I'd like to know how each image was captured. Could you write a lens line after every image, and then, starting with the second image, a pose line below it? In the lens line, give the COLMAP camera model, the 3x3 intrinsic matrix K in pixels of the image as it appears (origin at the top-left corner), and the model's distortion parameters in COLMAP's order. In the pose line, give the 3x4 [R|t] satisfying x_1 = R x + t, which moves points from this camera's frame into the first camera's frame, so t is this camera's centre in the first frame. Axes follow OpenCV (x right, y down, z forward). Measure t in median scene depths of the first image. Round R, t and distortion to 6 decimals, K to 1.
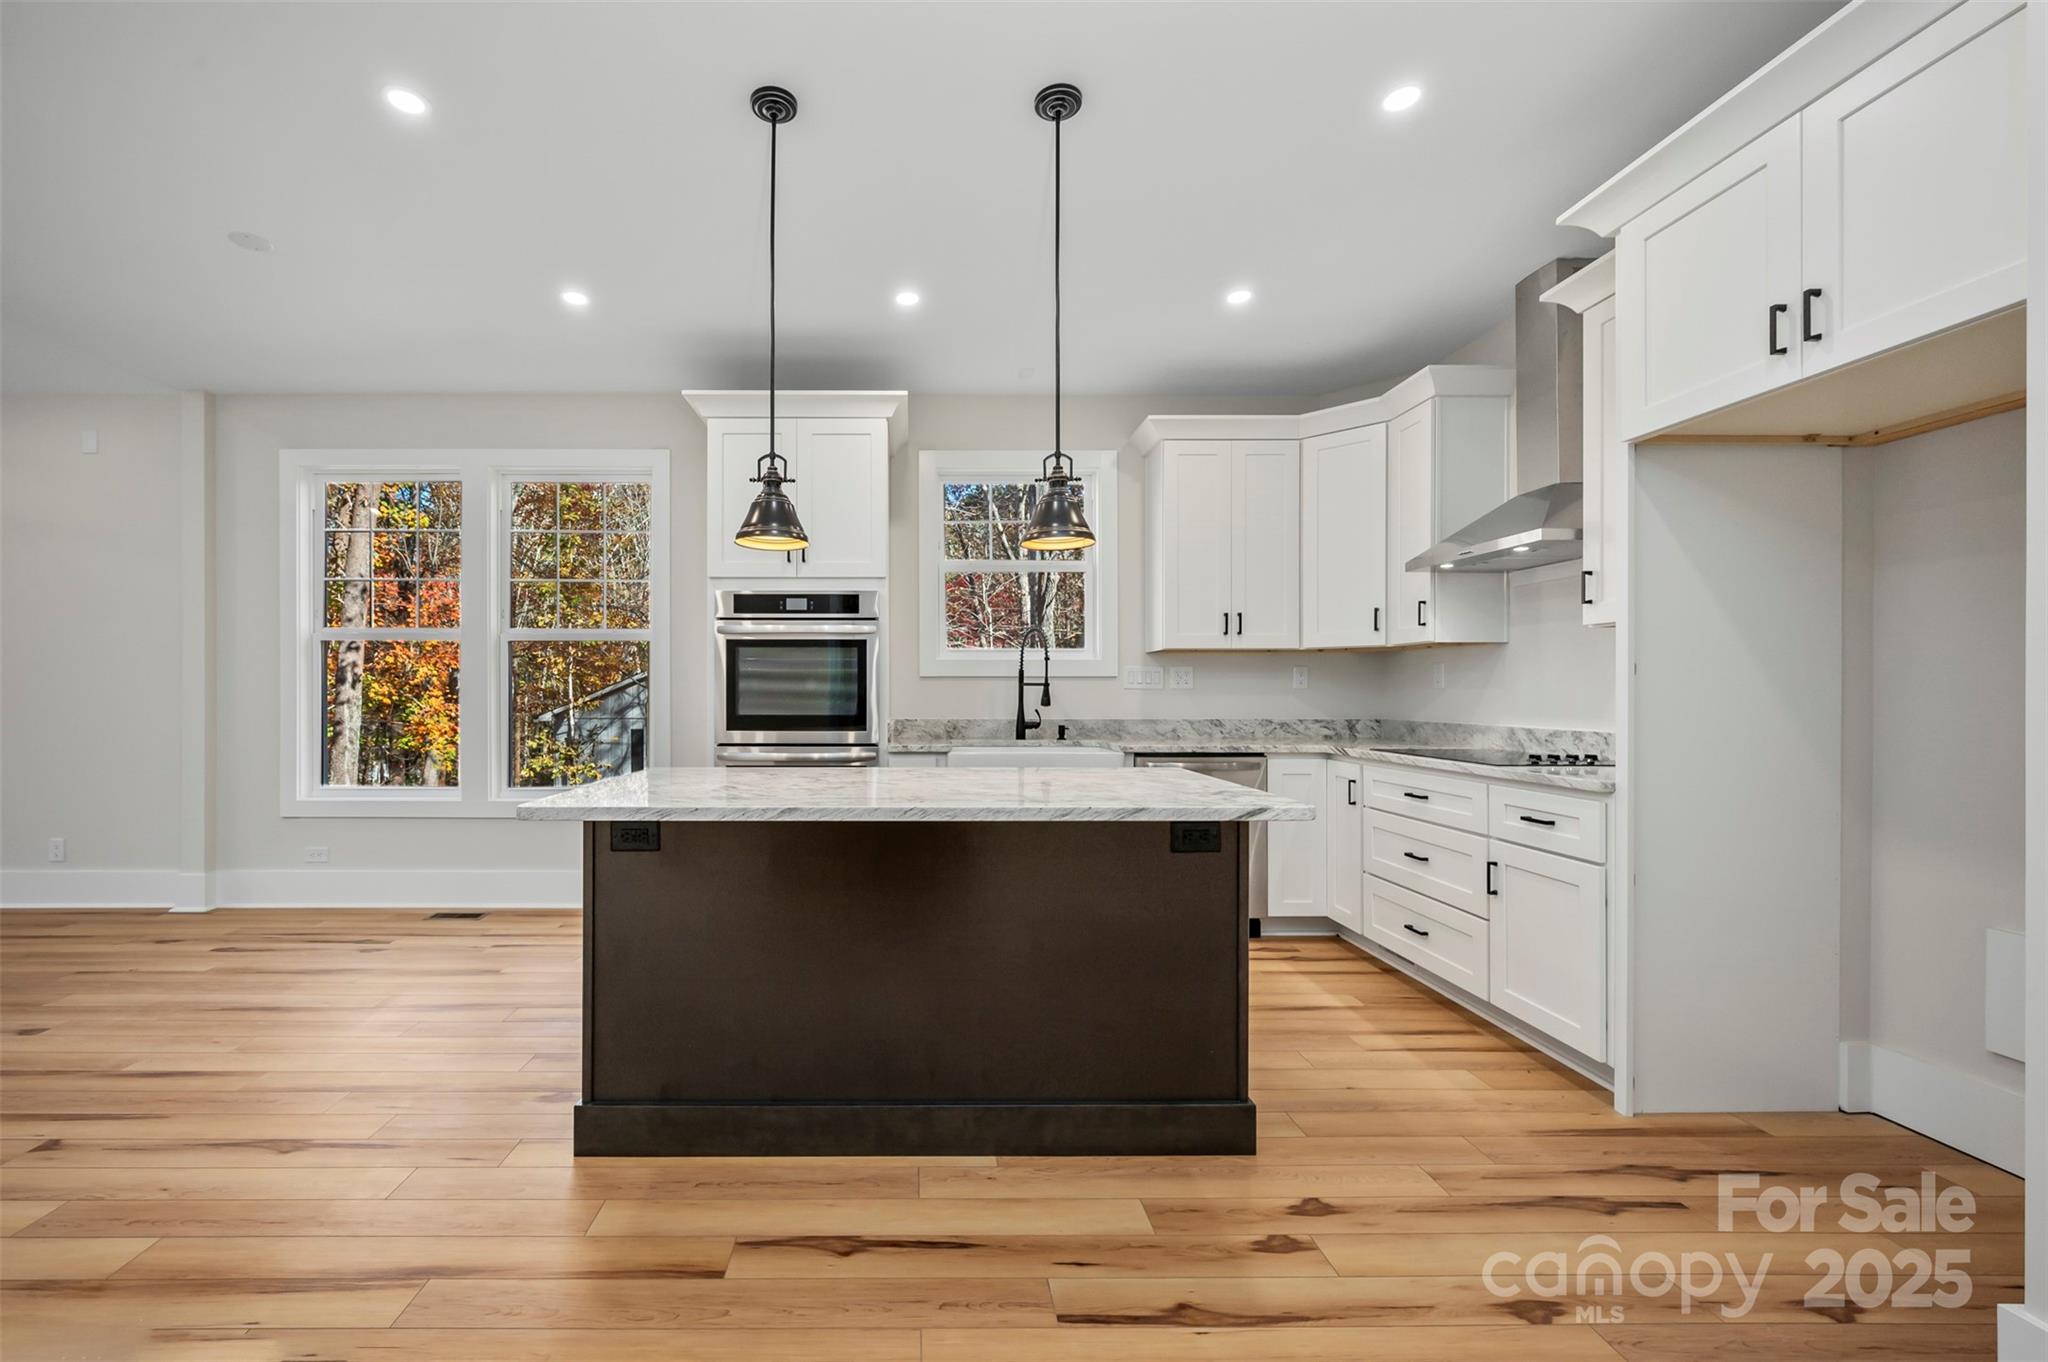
lens RADIAL K [[830.8, 0, 916.1], [0, 830.8, 692.2], [0, 0, 1]] dist [0.000100, -0.000053]
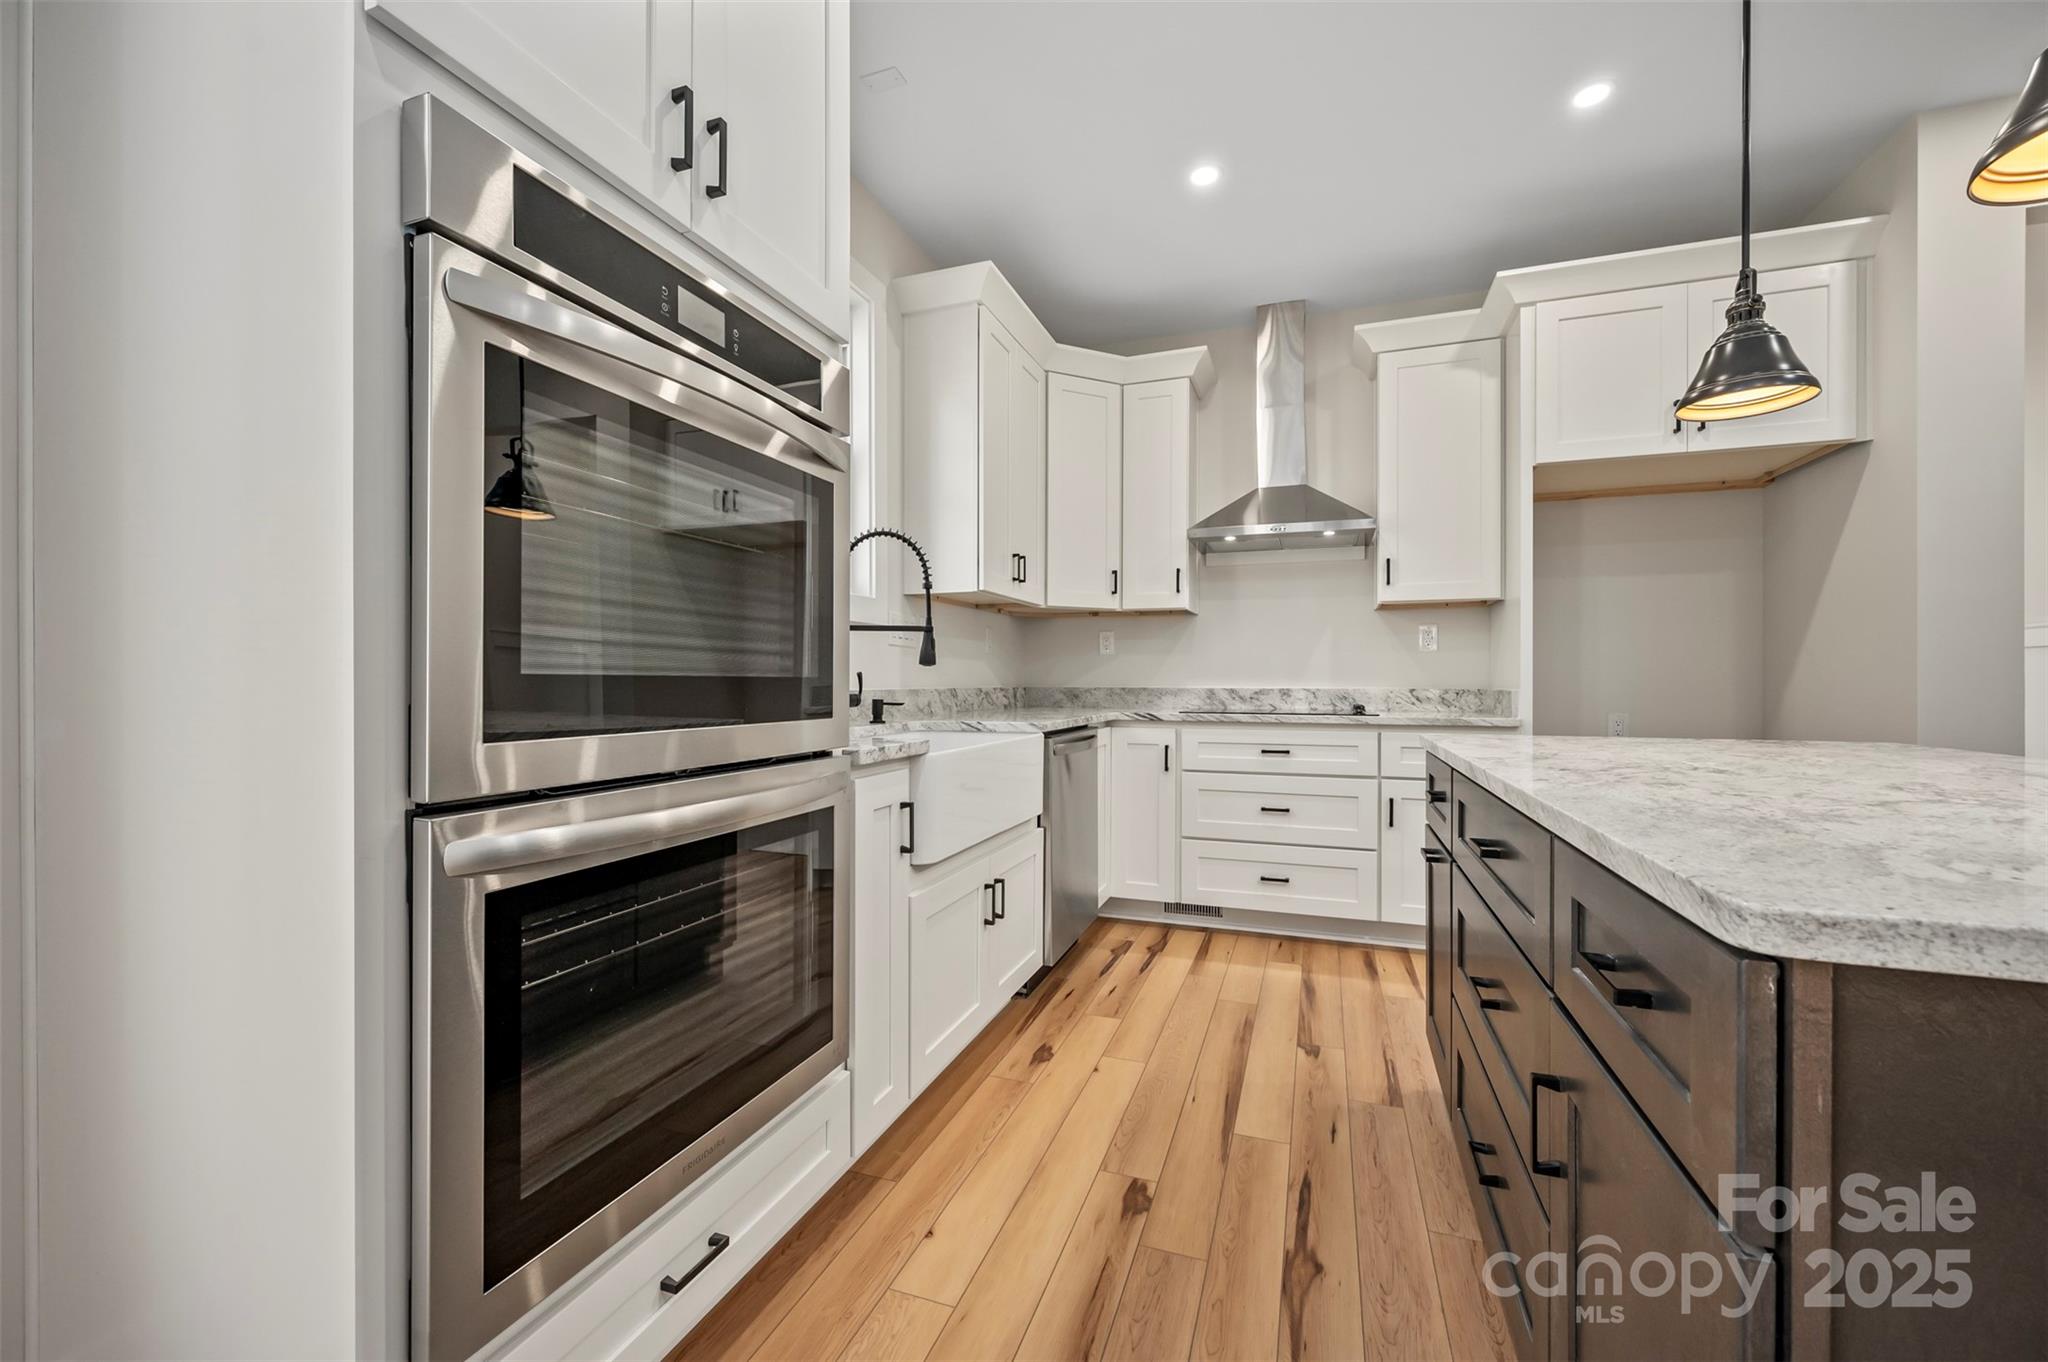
lens RADIAL K [[806.6, 0, 1028.6], [0, 806.6, 681.6], [0, 0, 1]] dist [0.001464, 0.000405]
pose [[0.343300, -0.000868, 0.939225, -0.384638], [-0.001024, 0.999999, 0.001298, 0.029092], [-0.939225, -0.001407, 0.343299, 0.782199]]
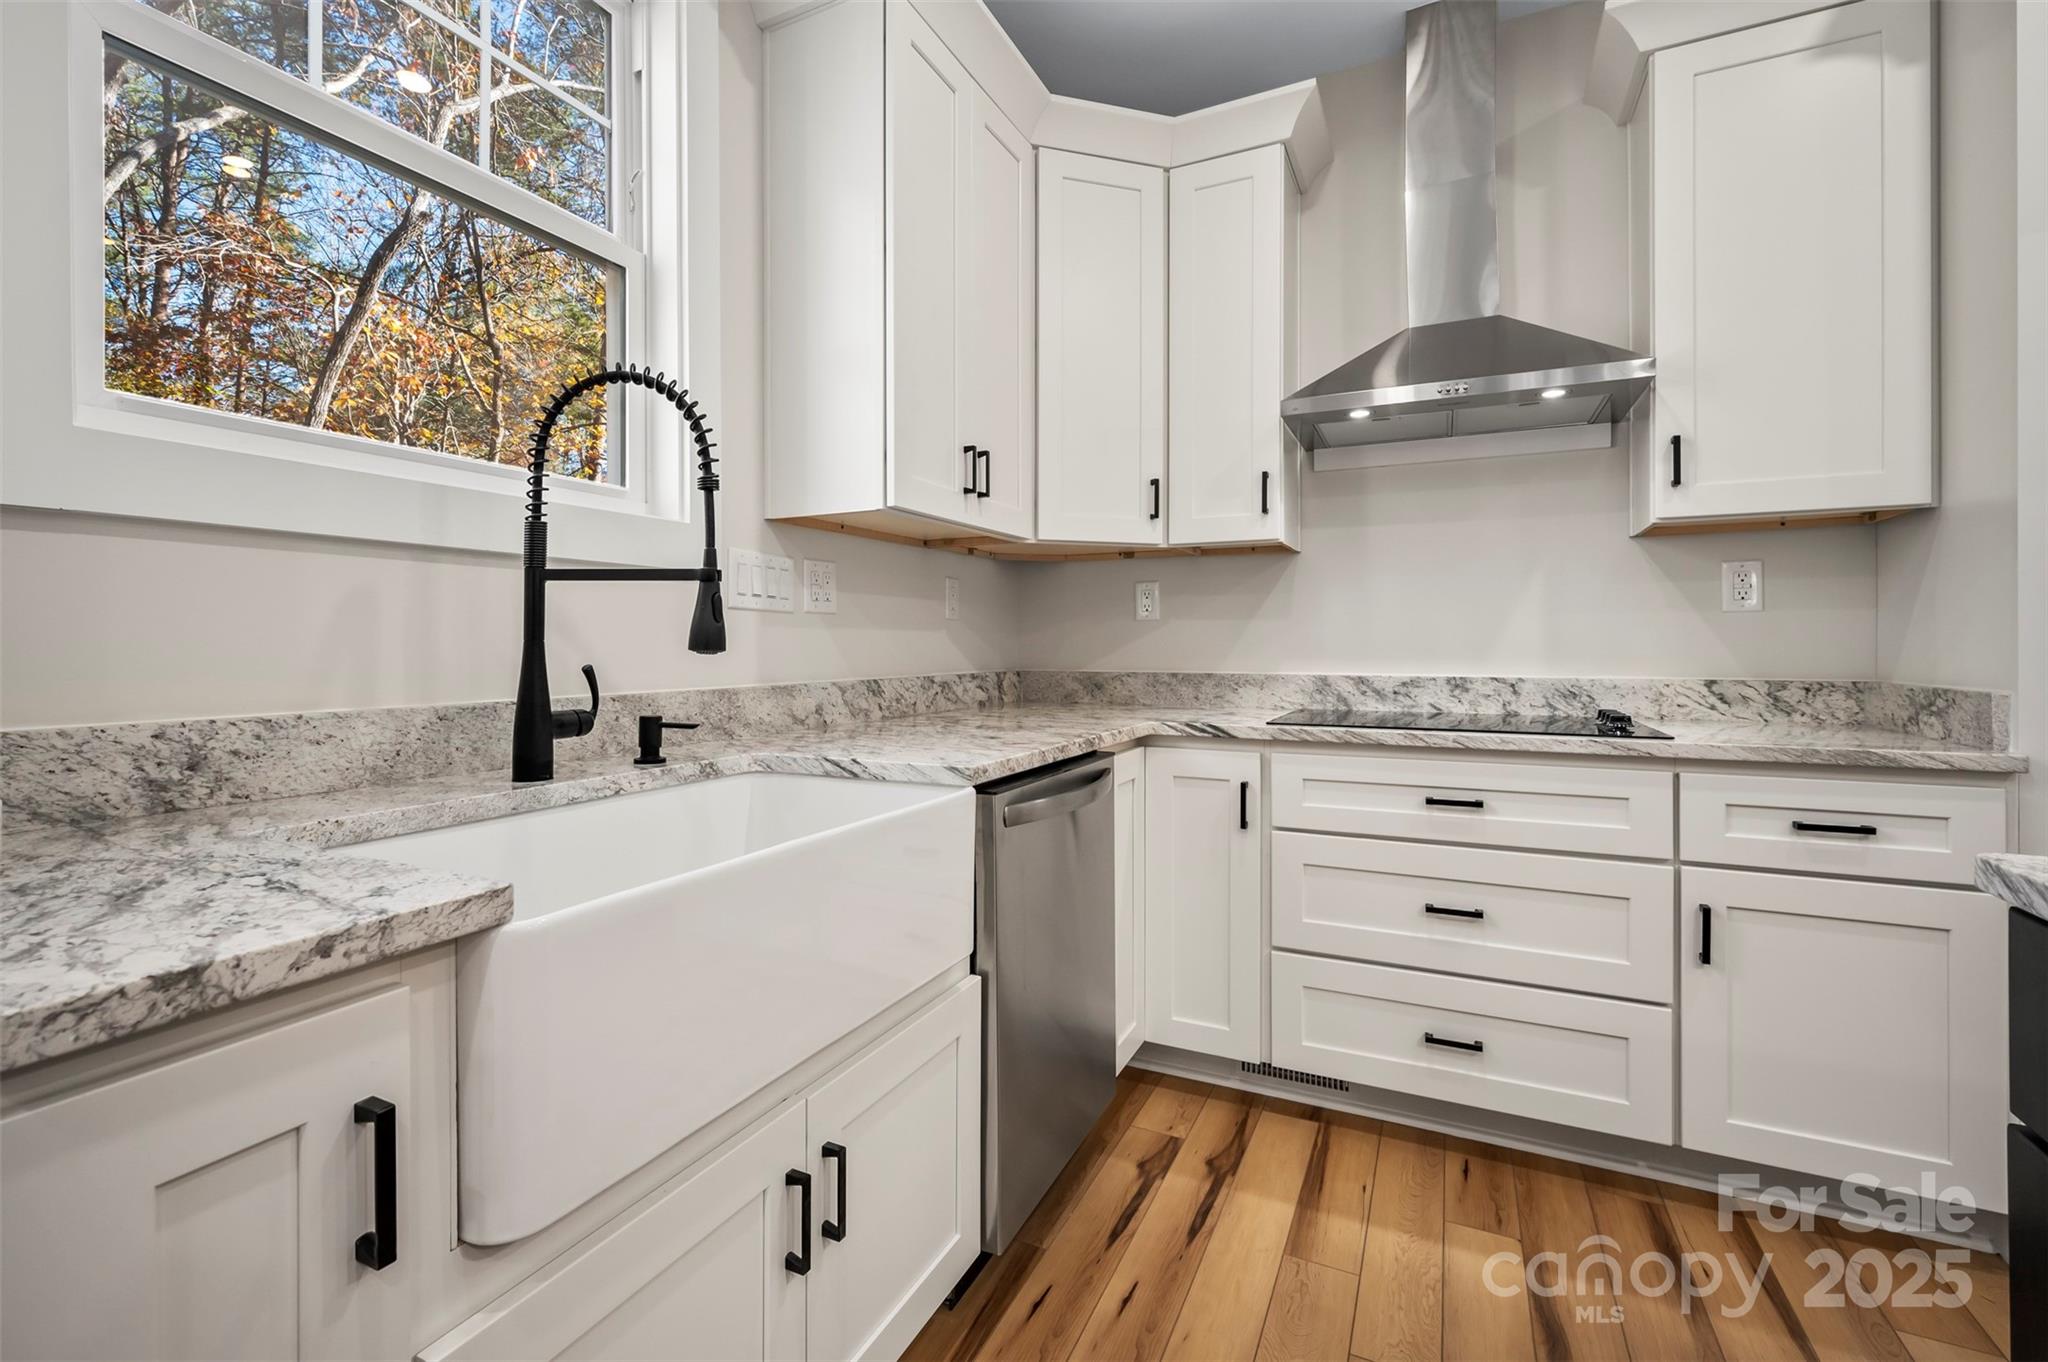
lens RADIAL K [[916.5, 0, 969.8], [0, 916.5, 644.2], [0, 0, 1]] dist [-0.000047, 0.001174]
pose [[0.465944, -0.000049, 0.884814, -0.079840], [0.001698, 0.999998, -0.000839, 0.015184], [-0.884813, 0.001894, 0.465943, 0.829902]]
